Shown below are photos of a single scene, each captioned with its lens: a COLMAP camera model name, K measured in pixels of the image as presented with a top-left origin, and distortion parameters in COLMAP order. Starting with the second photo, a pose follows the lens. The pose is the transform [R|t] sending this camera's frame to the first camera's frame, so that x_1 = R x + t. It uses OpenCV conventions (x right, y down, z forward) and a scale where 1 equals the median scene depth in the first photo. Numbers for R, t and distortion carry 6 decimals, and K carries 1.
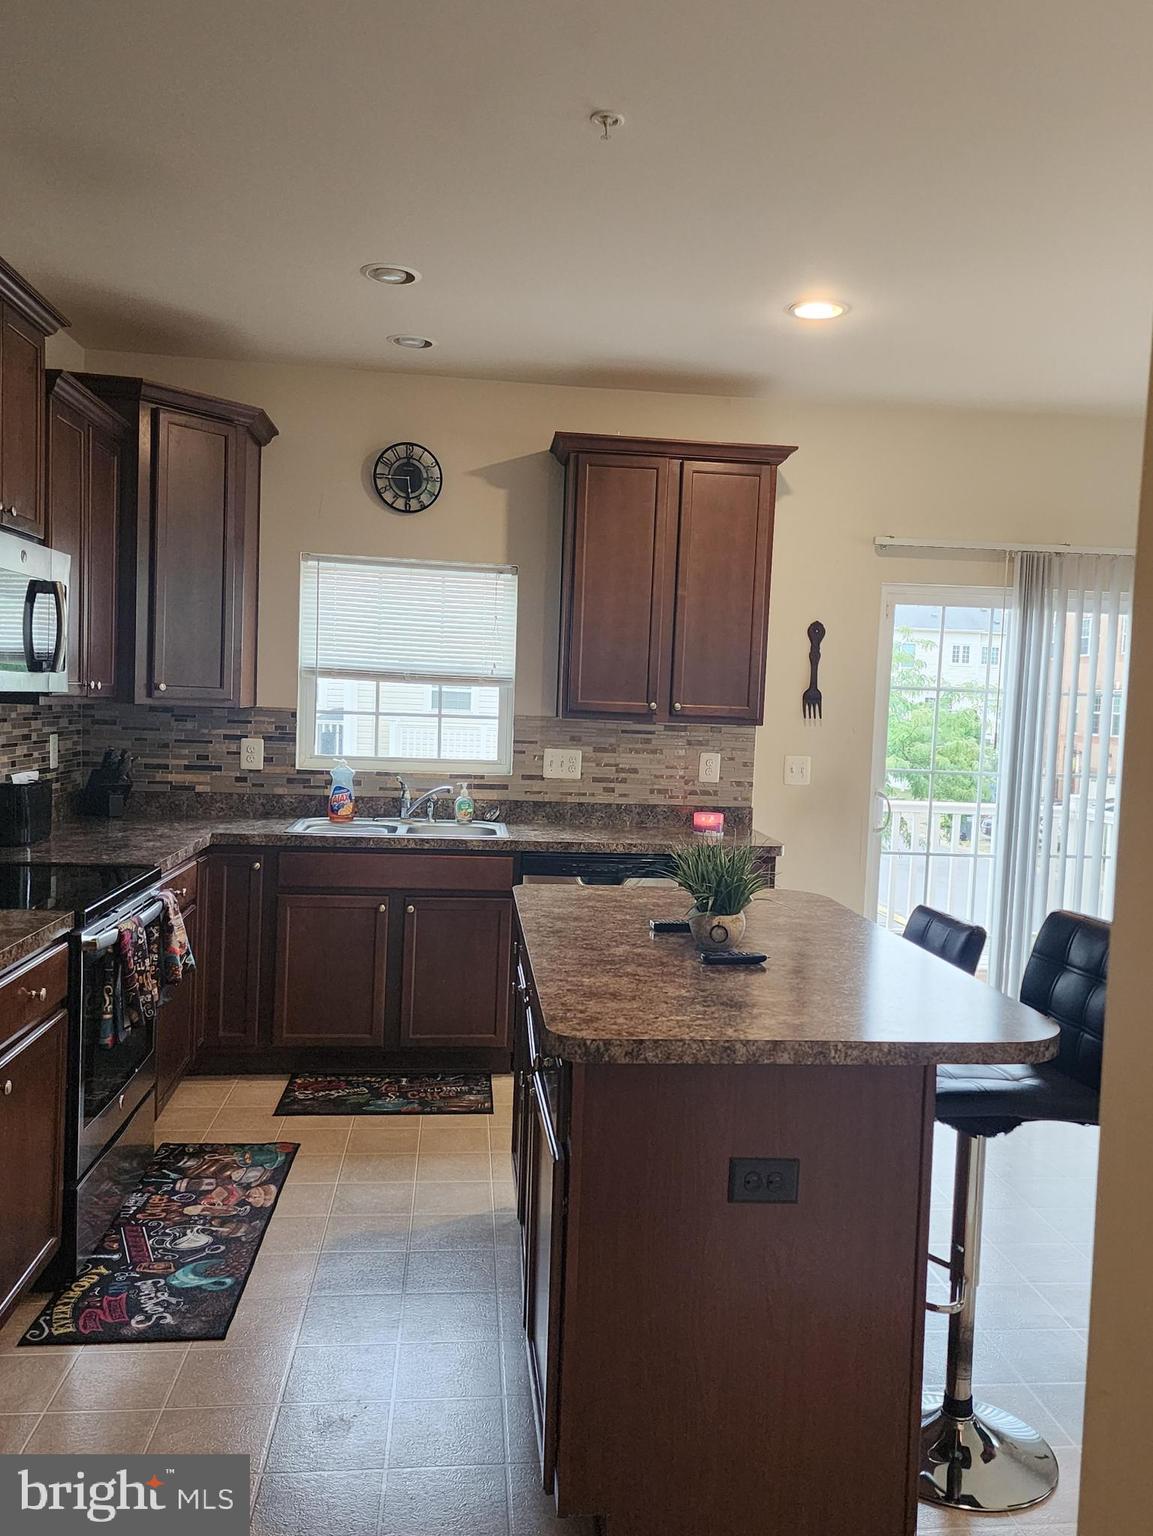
lens RADIAL K [[1230.0, 0, 602.2], [0, 1230.0, 772.7], [0, 0, 1]] dist [0.124173, -0.194633]
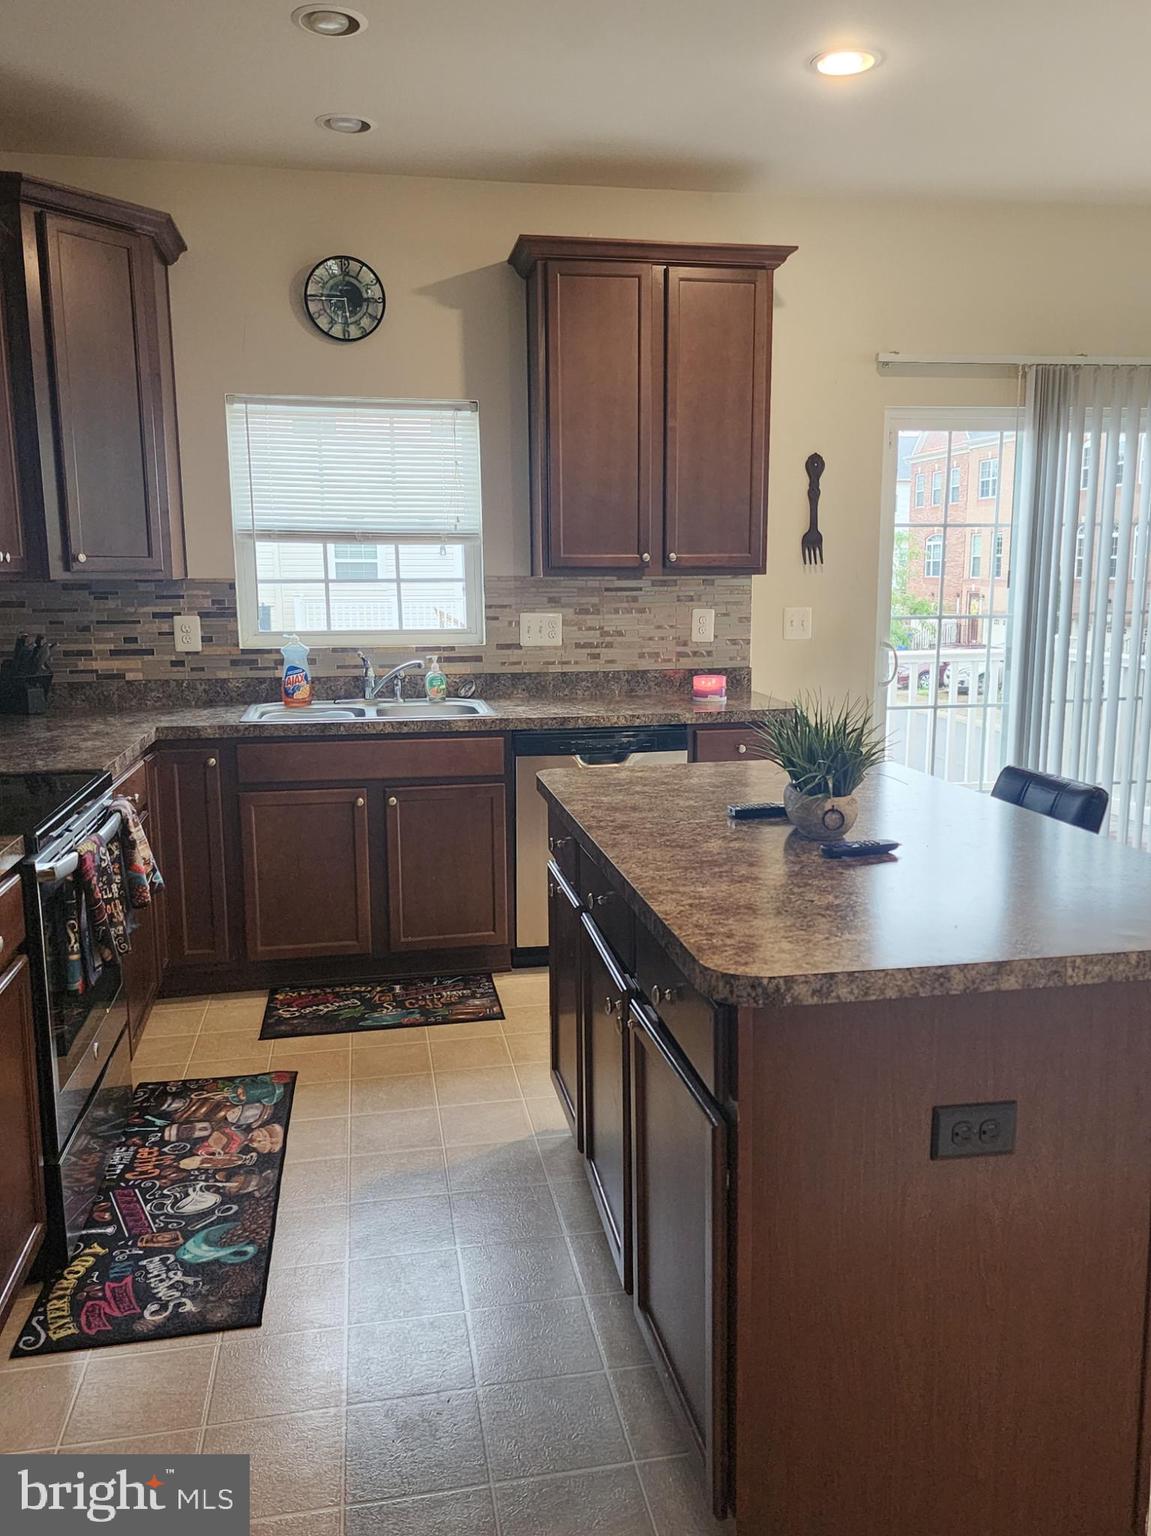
lens RADIAL K [[1230.0, 0, 601.2], [0, 1230.0, 772.7], [0, 0, 1]] dist [0.124173, -0.194633]
pose [[0.995900, -0.057571, 0.069774, -0.066966], [0.049750, 0.992788, 0.109071, 0.000971], [-0.075550, -0.105153, 0.991582, 0.112620]]
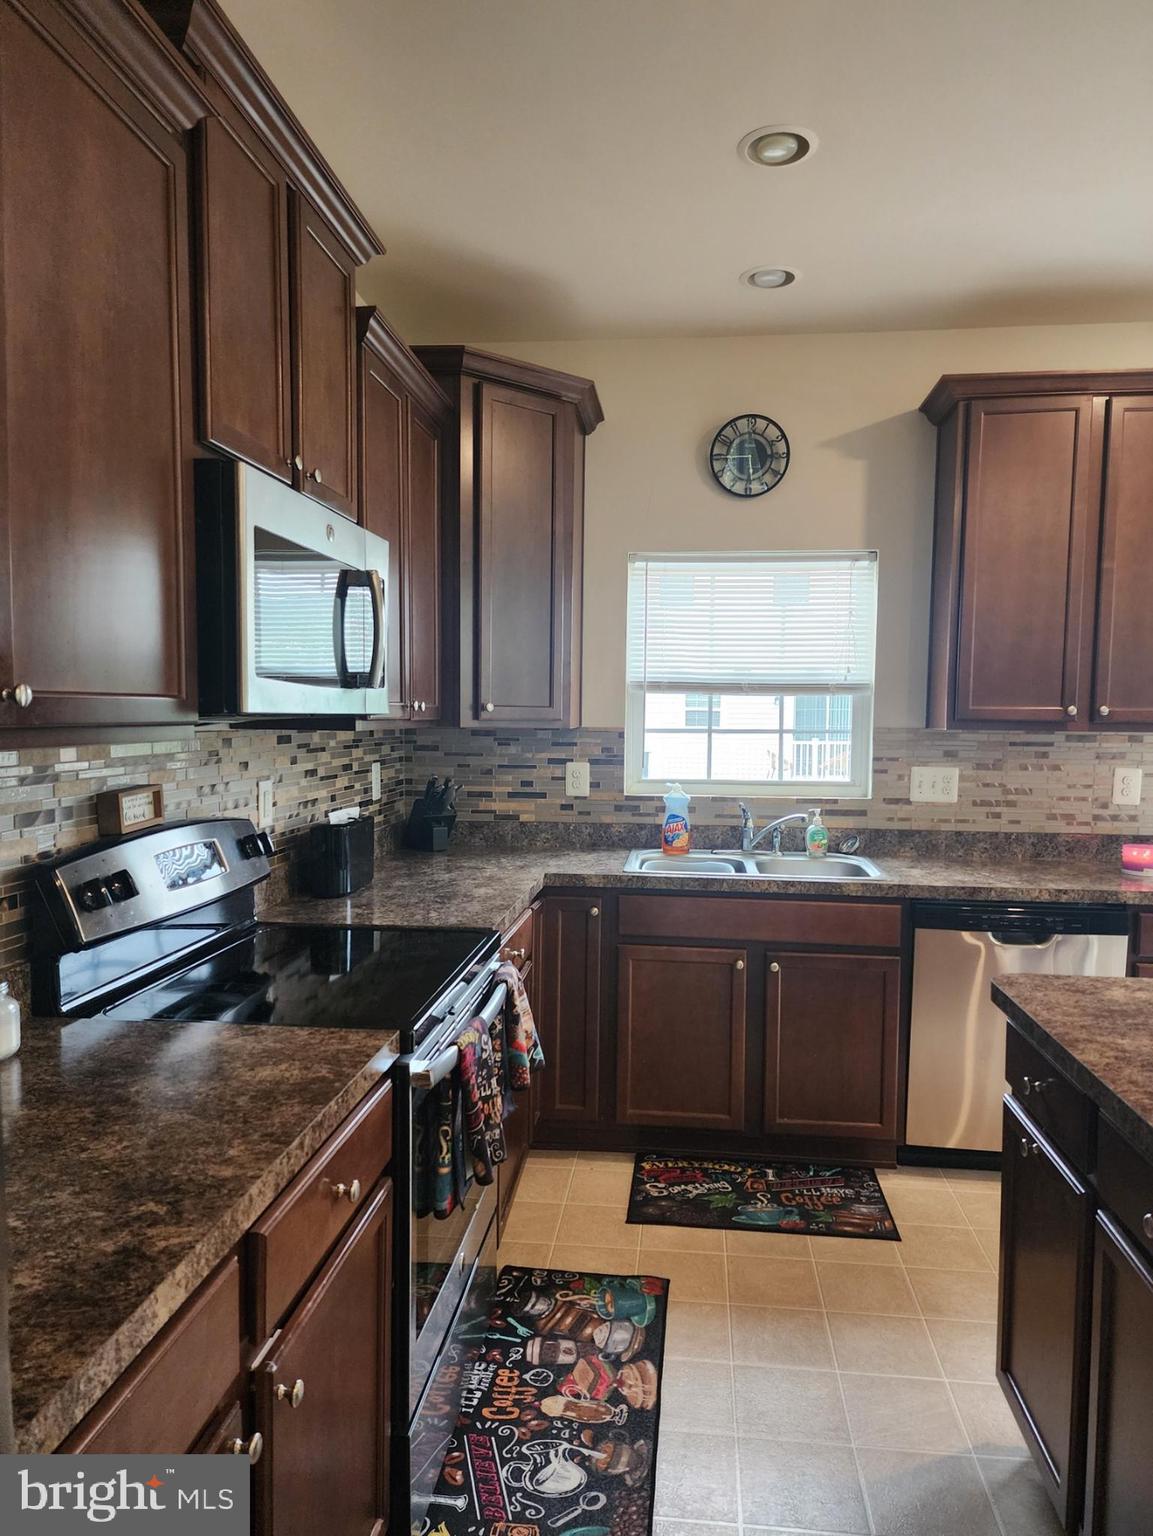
lens RADIAL K [[1043.8, 0, 585.8], [0, 1043.8, 776.3], [0, 0, 1]] dist [0.103003, -0.103599]
pose [[0.975377, -0.015620, -0.219992, -0.122734], [0.015010, 0.999877, -0.004443, -0.015378], [0.220035, 0.001032, 0.975492, 0.291343]]
